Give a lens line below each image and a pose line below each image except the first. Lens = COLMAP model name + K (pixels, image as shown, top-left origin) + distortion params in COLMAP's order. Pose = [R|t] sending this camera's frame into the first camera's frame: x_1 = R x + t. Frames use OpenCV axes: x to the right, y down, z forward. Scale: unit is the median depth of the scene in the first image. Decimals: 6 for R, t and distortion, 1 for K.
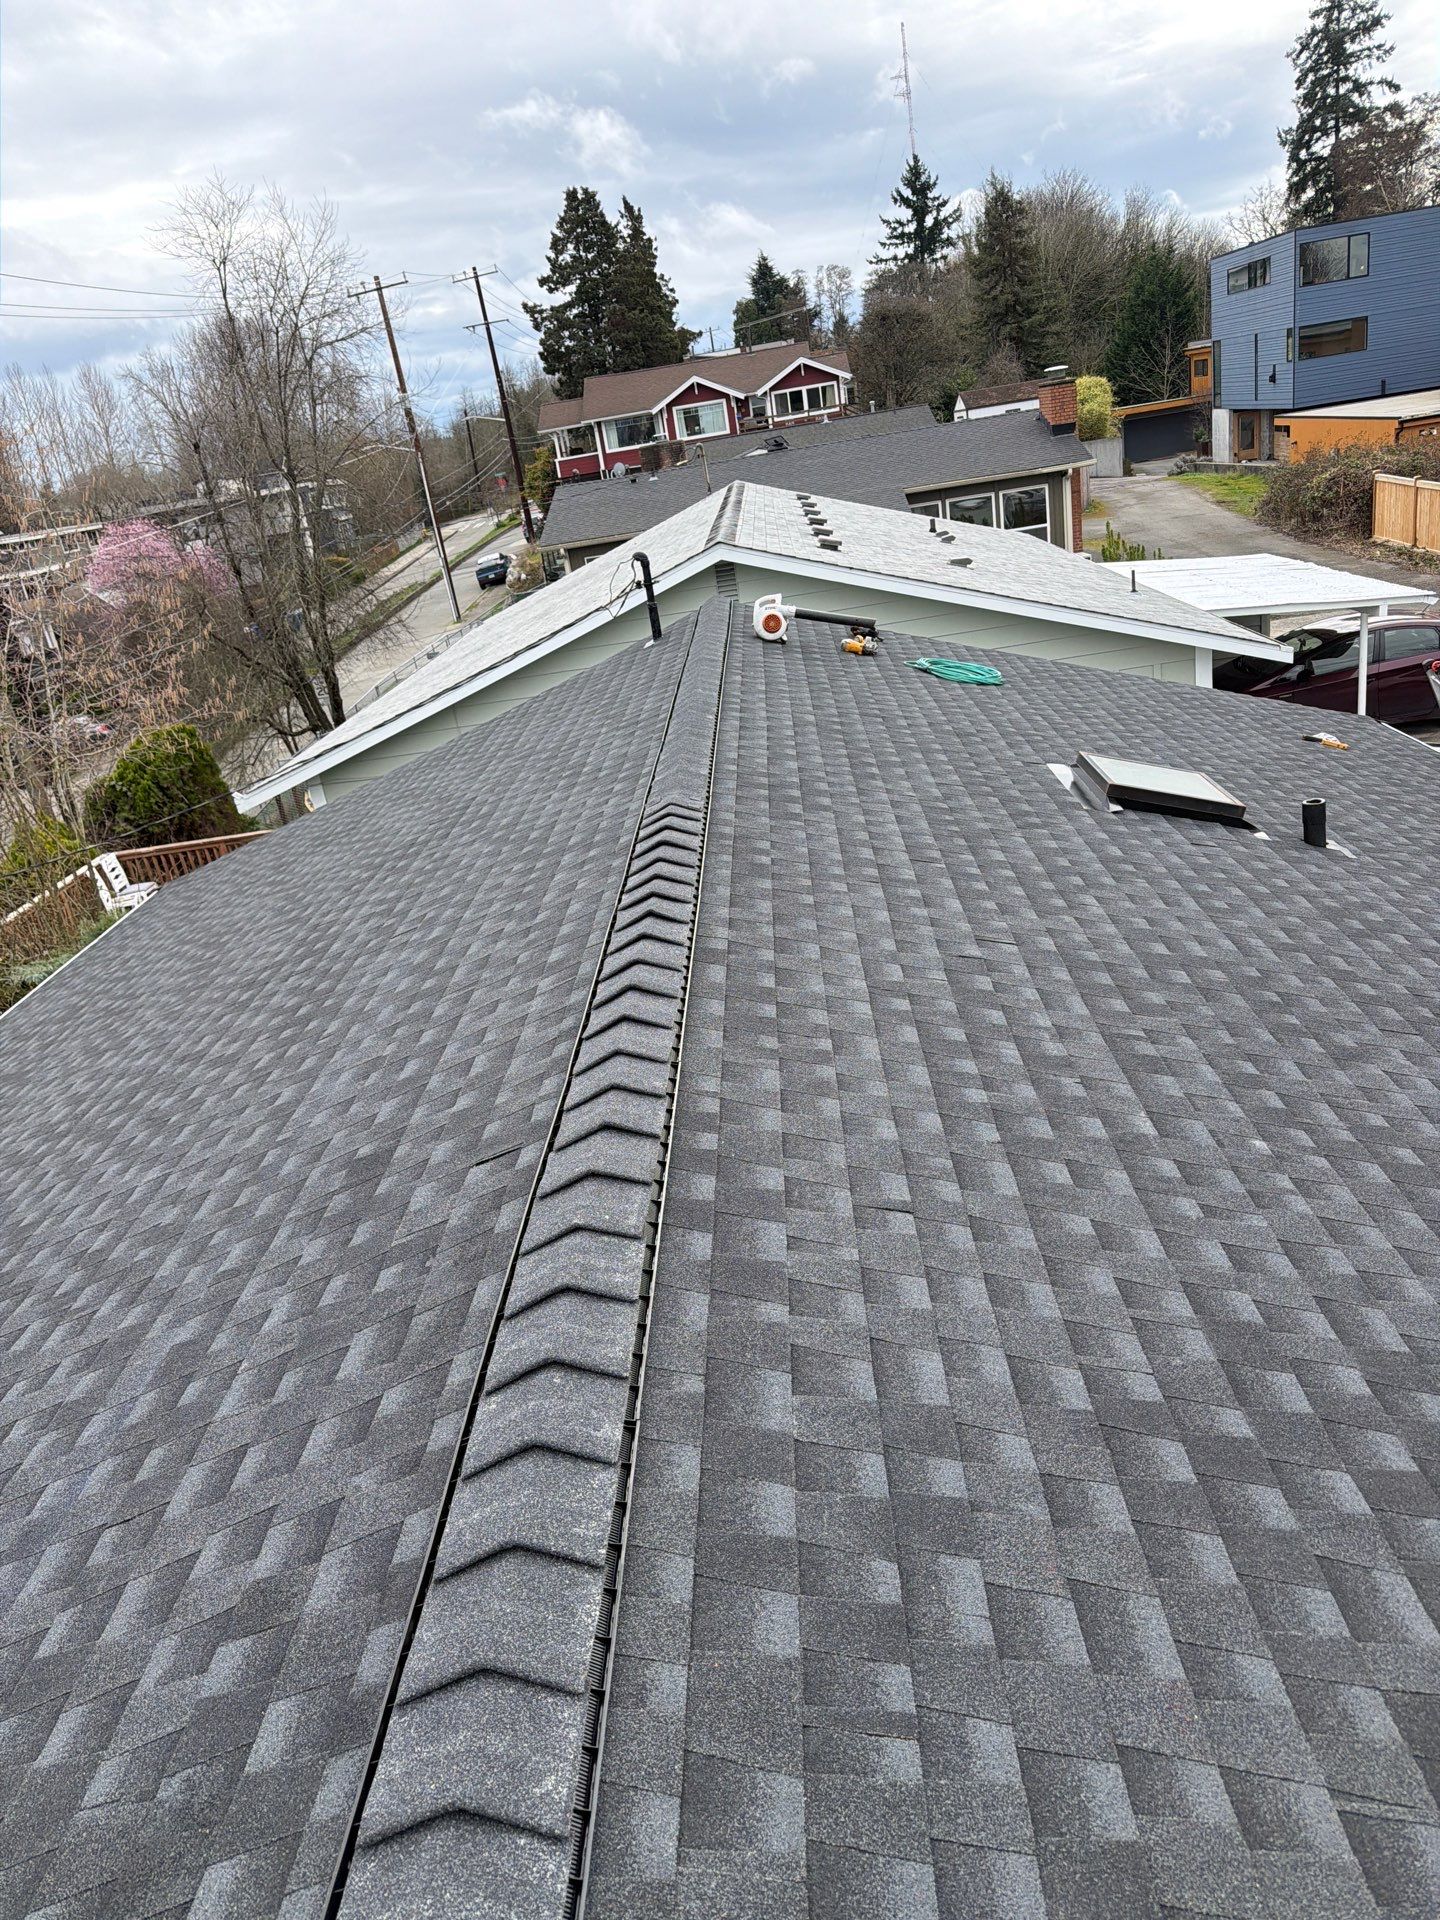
lens RADIAL K [[1347.8, 0, 719.9], [0, 1347.8, 970.4], [0, 0, 1]] dist [0.022639, -0.026320]
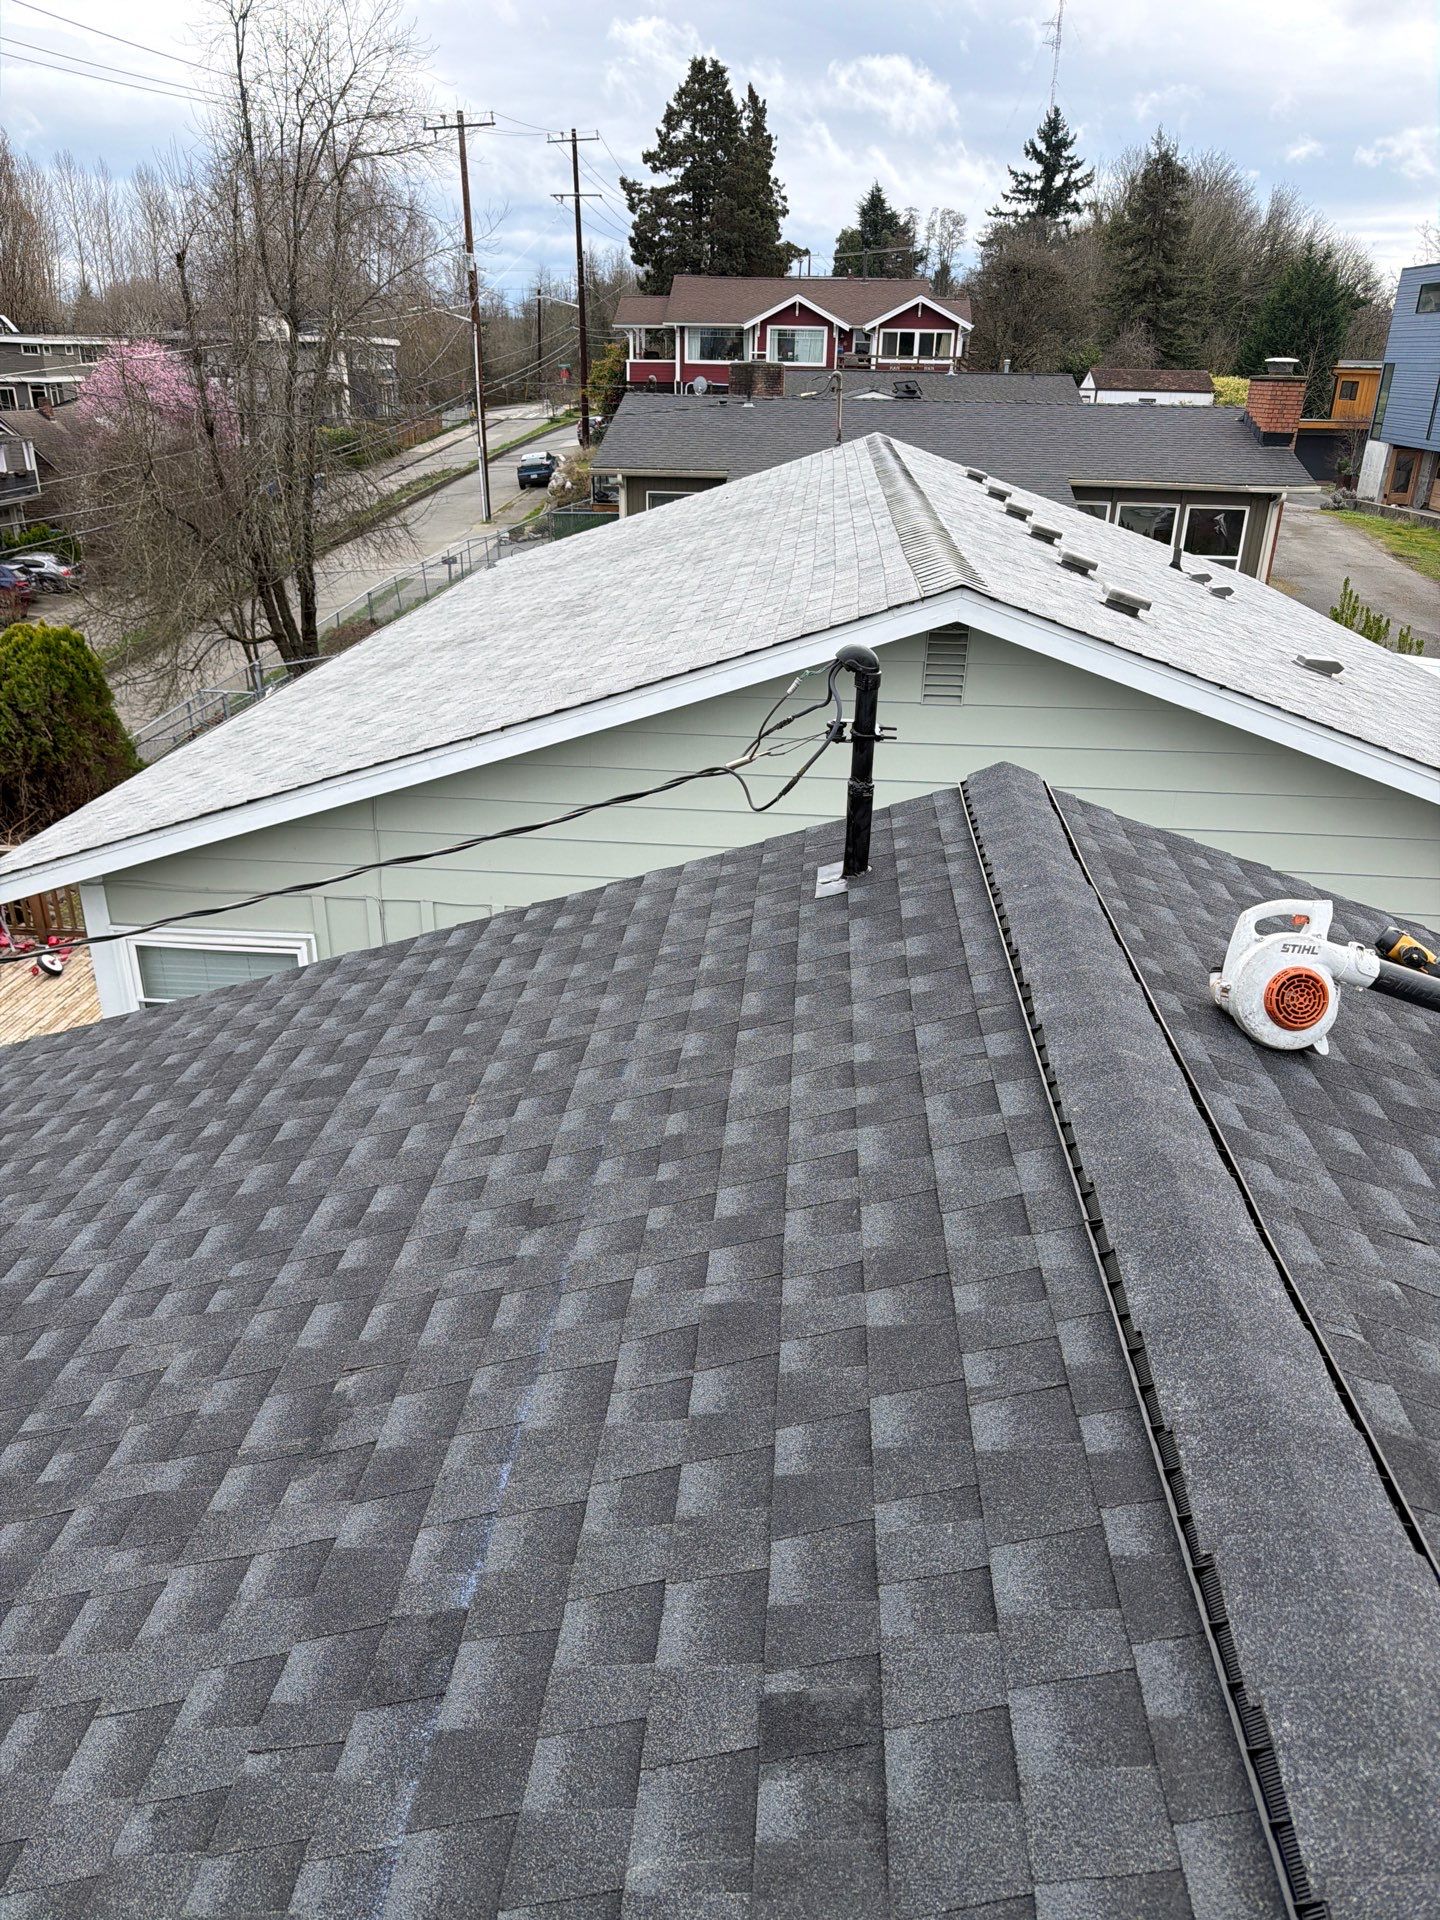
lens RADIAL K [[1347.8, 0, 712.1], [0, 1347.8, 957.4], [0, 0, 1]] dist [0.022639, -0.026320]
pose [[0.984232, 0.175916, 0.018481, -0.012738], [-0.176505, 0.983582, 0.037590, -0.032374], [-0.011565, -0.040259, 0.999122, 0.087895]]
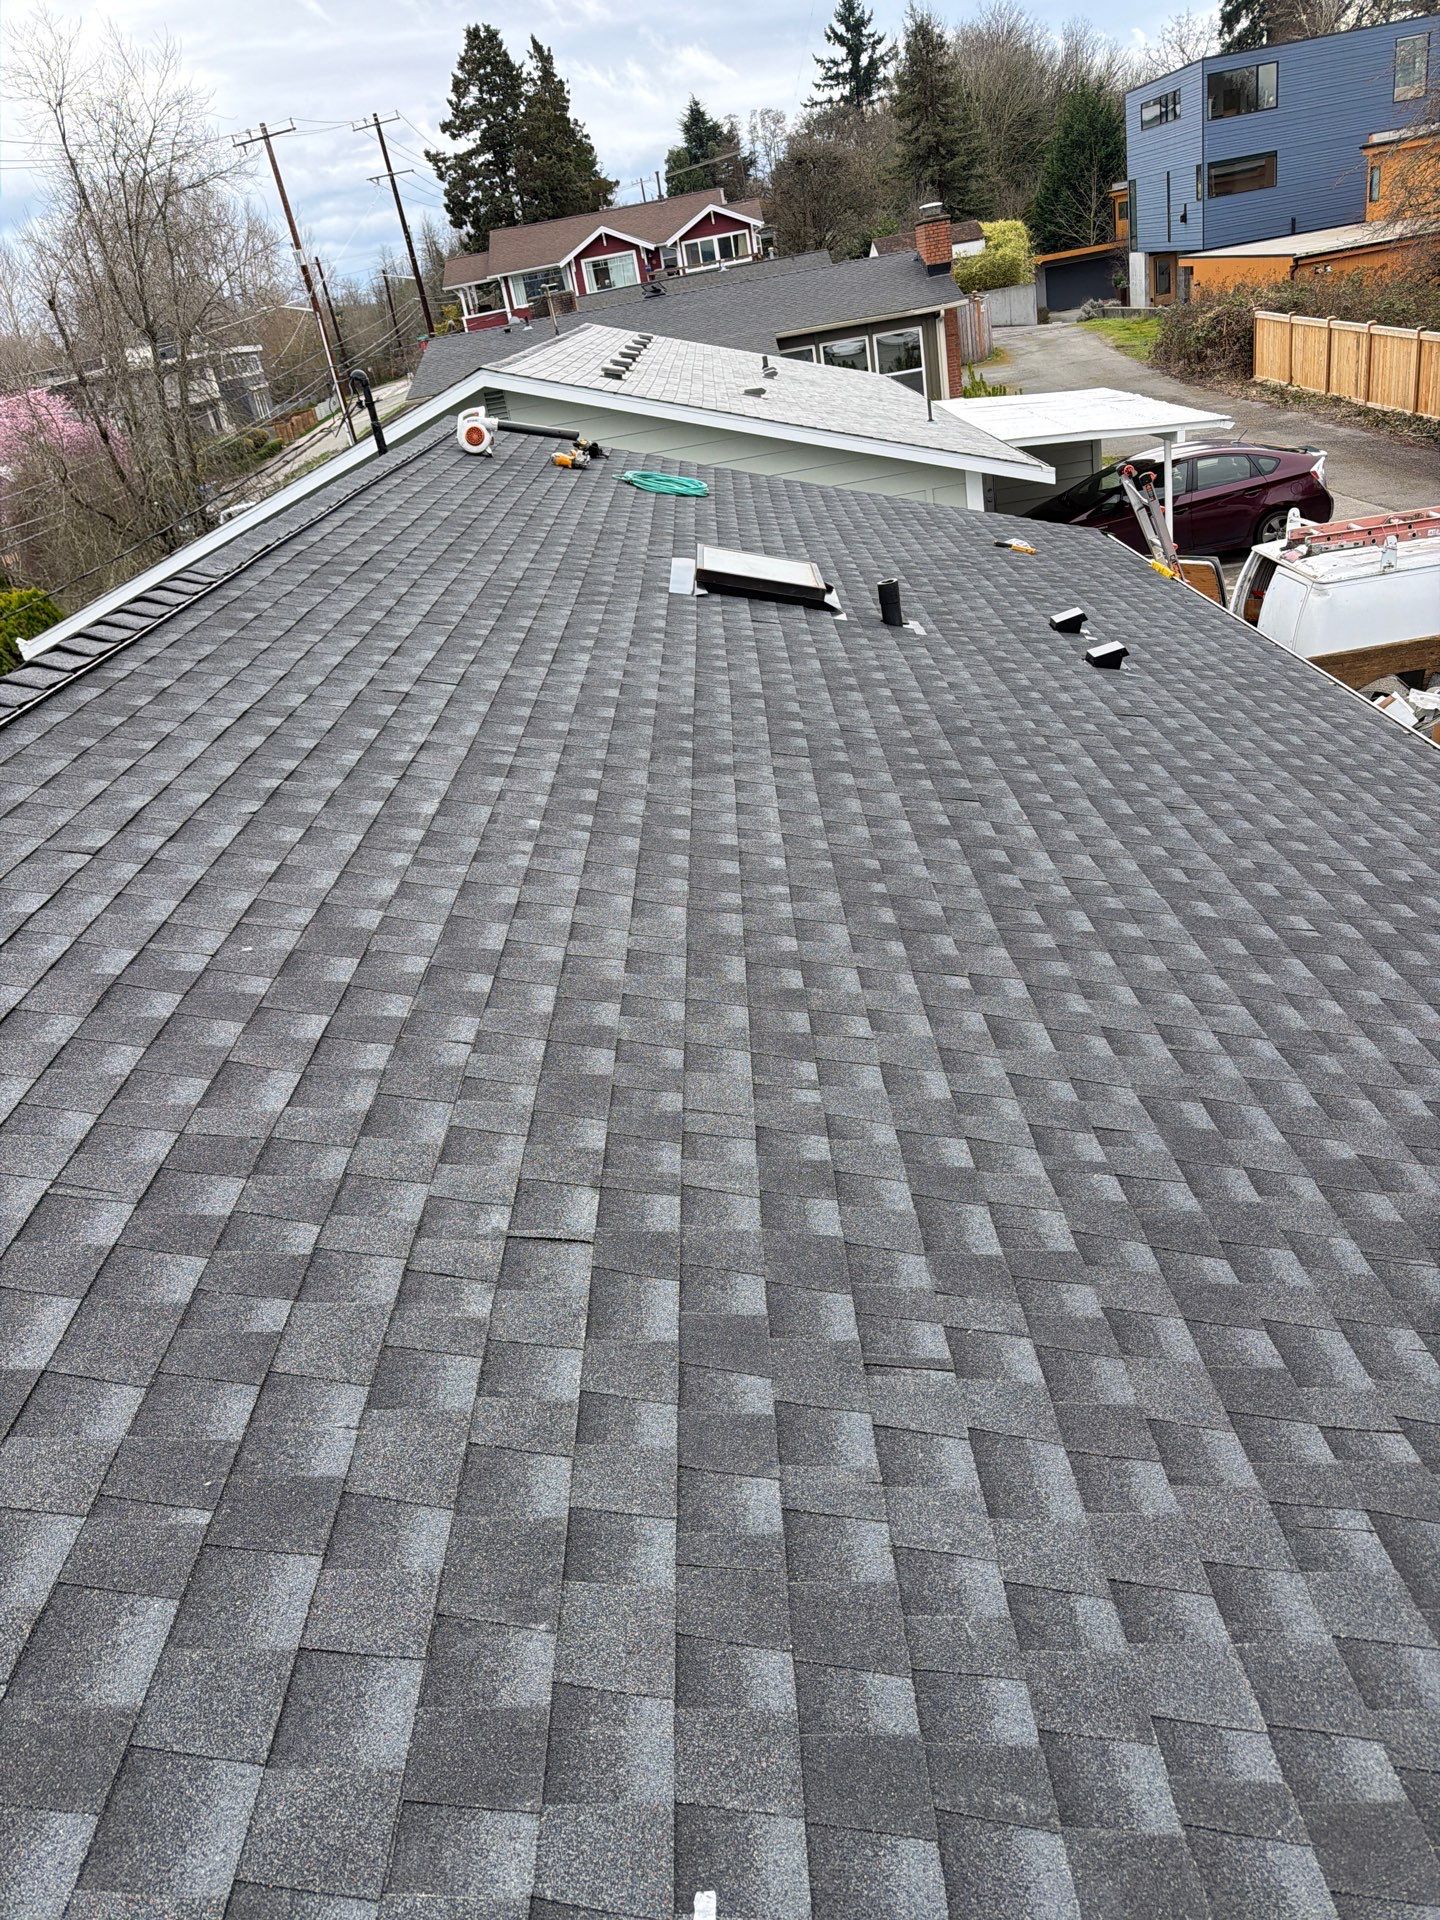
lens RADIAL K [[1347.8, 0, 719.0], [0, 1347.8, 949.8], [0, 0, 1]] dist [0.022639, -0.026320]
pose [[0.999299, -0.028716, 0.024040, 0.023815], [0.026876, 0.996923, 0.073633, 0.007020], [-0.026080, -0.072935, 0.996996, -0.005591]]
